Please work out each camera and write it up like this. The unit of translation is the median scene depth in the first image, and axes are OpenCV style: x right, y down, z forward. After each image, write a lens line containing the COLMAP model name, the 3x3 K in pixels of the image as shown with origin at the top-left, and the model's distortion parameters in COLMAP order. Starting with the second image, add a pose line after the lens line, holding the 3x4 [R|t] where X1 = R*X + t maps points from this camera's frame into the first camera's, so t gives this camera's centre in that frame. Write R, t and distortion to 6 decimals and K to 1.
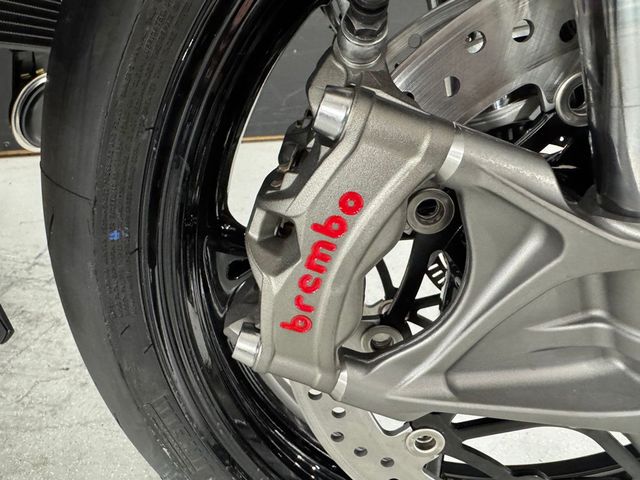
lens RADIAL K [[464.1, 0, 320.0], [0, 464.1, 240.0], [0, 0, 1]] dist [0.000239, -0.041480]
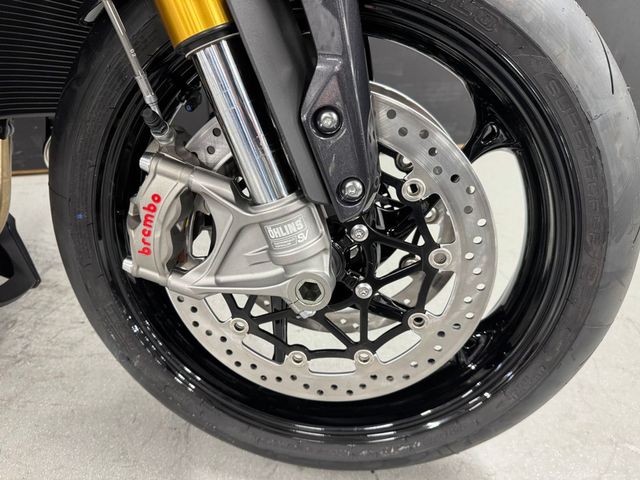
lens RADIAL K [[445.6, 0, 320.0], [0, 445.6, 240.0], [0, 0, 1]] dist [0.117842, -0.217212]
pose [[0.996766, 0.005155, -0.080189, 0.998223], [-0.006978, 0.999723, -0.022463, 0.168668], [0.080051, 0.022950, 0.996527, -1.171883]]
